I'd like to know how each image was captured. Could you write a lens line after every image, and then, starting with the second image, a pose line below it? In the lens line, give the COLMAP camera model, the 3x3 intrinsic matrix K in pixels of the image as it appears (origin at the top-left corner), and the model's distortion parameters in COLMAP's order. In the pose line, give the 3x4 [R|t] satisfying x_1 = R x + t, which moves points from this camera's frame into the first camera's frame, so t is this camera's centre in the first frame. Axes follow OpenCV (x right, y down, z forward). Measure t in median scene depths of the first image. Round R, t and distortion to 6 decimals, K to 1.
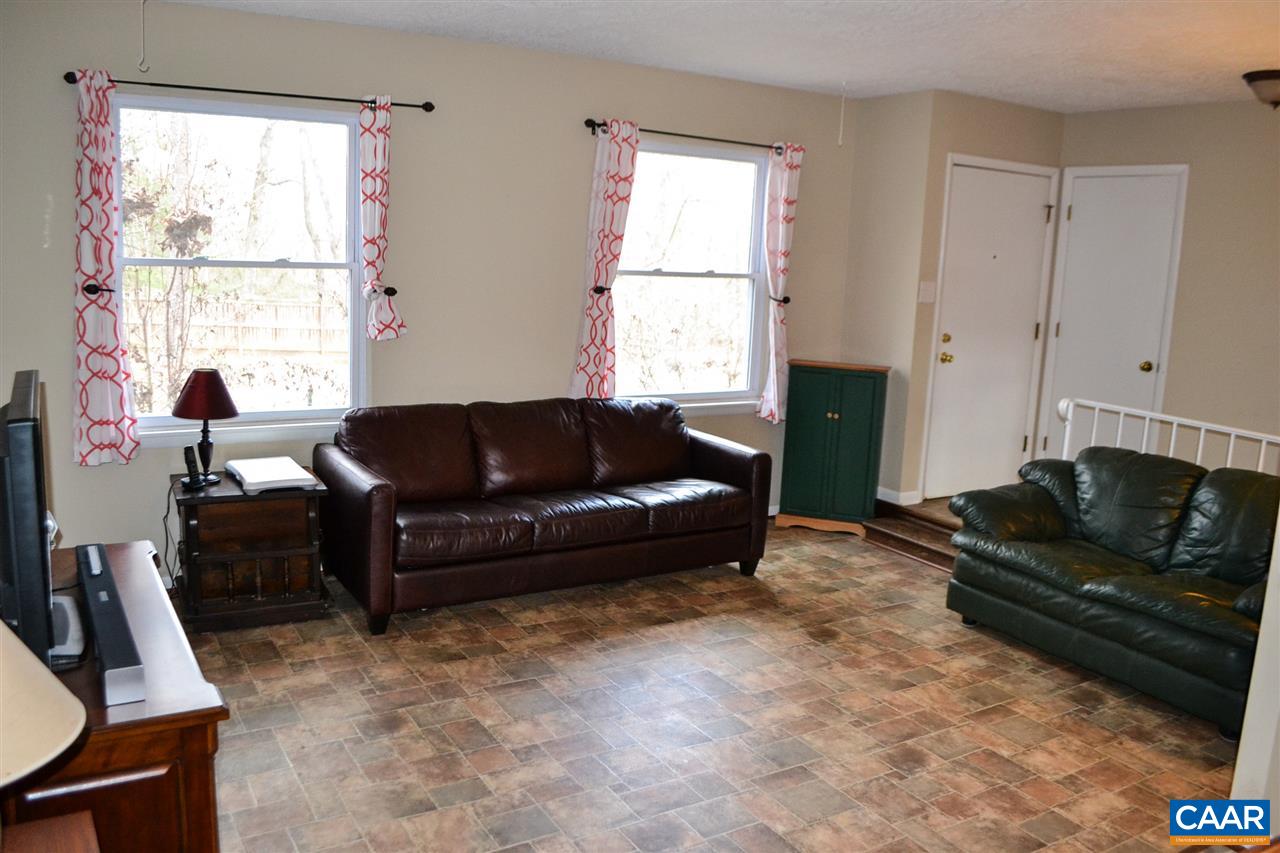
lens RADIAL K [[1022.7, 0, 630.2], [0, 1022.7, 431.6], [0, 0, 1]] dist [-0.086639, 0.009528]
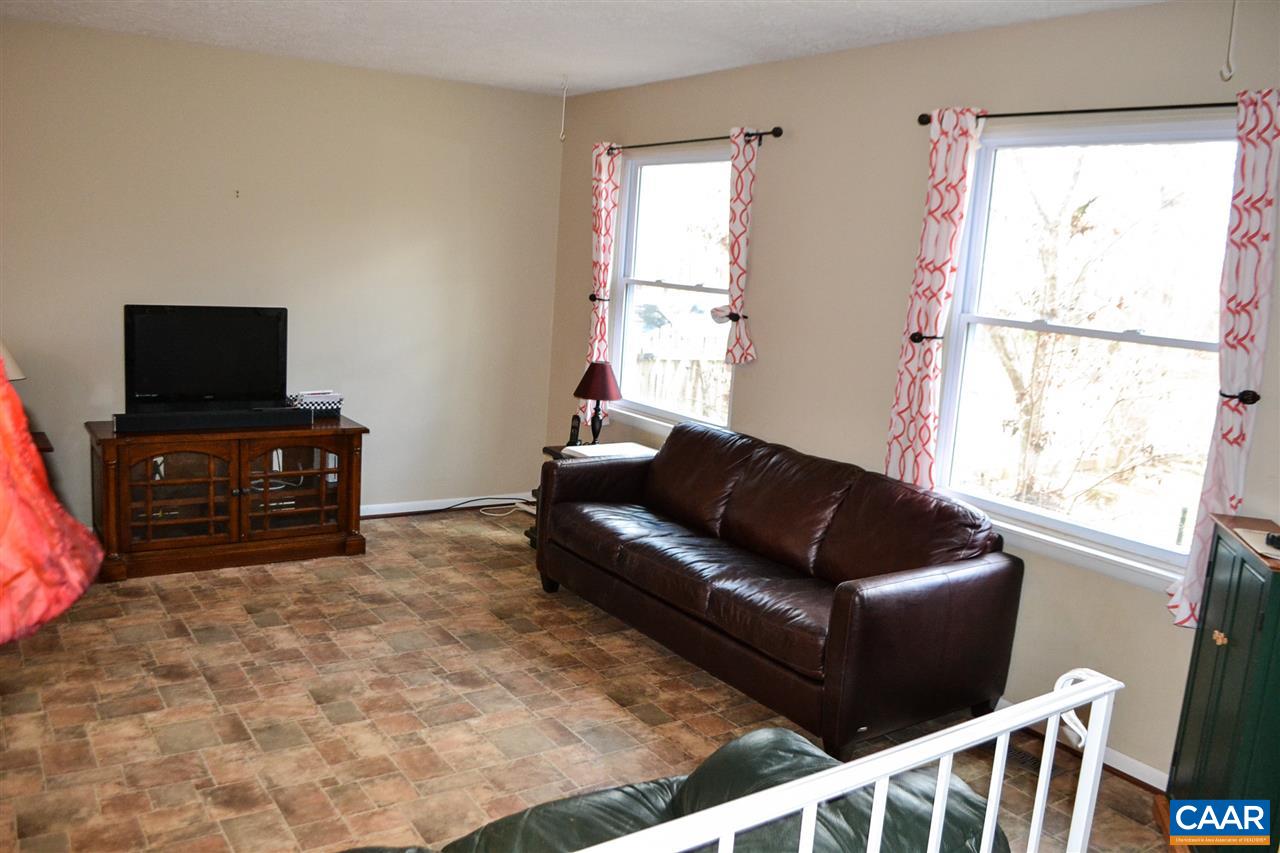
lens RADIAL K [[1022.7, 0, 630.2], [0, 1022.7, 431.6], [0, 0, 1]] dist [-0.086639, 0.009528]
pose [[0.057947, 0.131053, -0.989680, 0.876332], [-0.244484, 0.963022, 0.113208, -0.130727], [0.967920, 0.235401, 0.087844, 0.927463]]
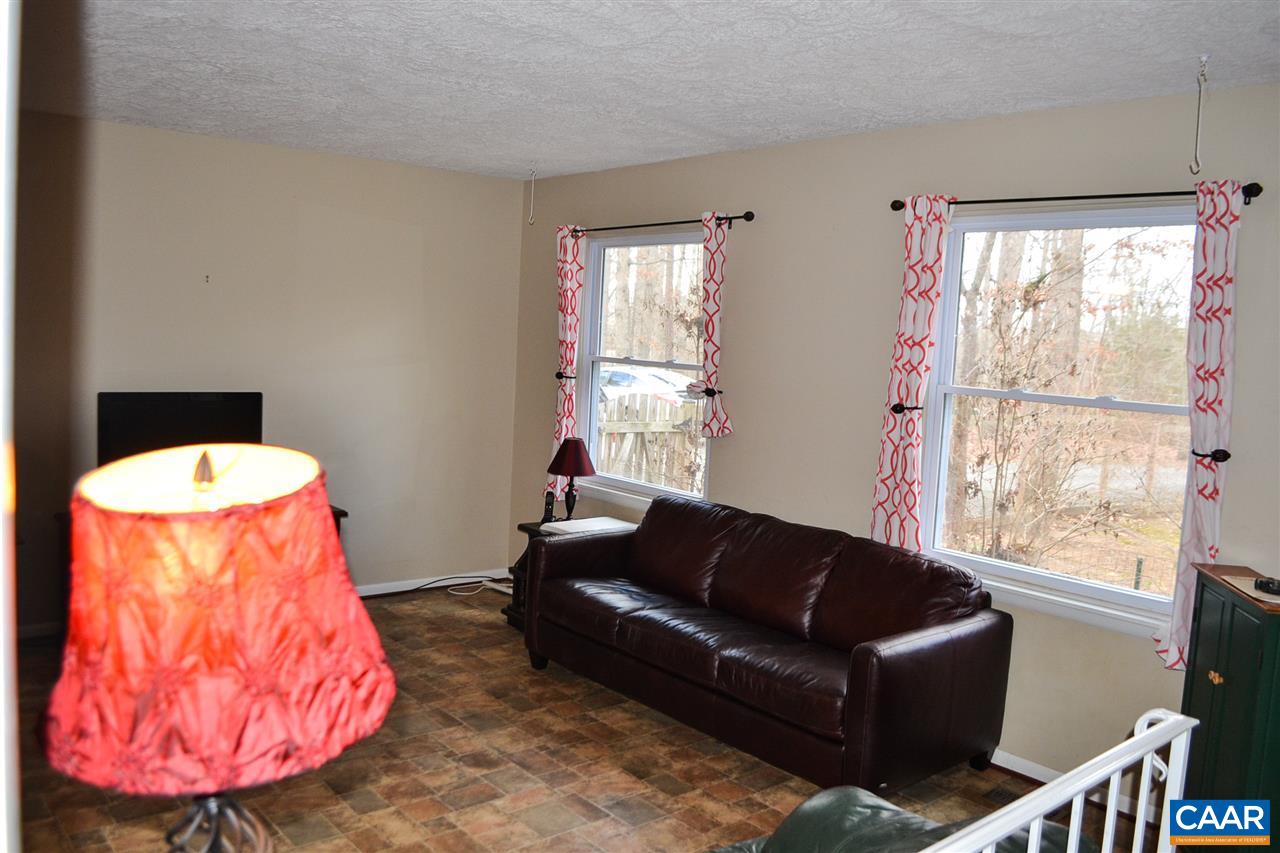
lens RADIAL K [[1024.8, 0, 634.3], [0, 1024.8, 428.2], [0, 0, 1]] dist [-0.087040, 0.009720]
pose [[0.159780, 0.056947, -0.985509, 0.894865], [-0.222325, 0.974762, 0.020280, -0.117194], [0.961791, 0.215863, 0.168408, 0.834188]]
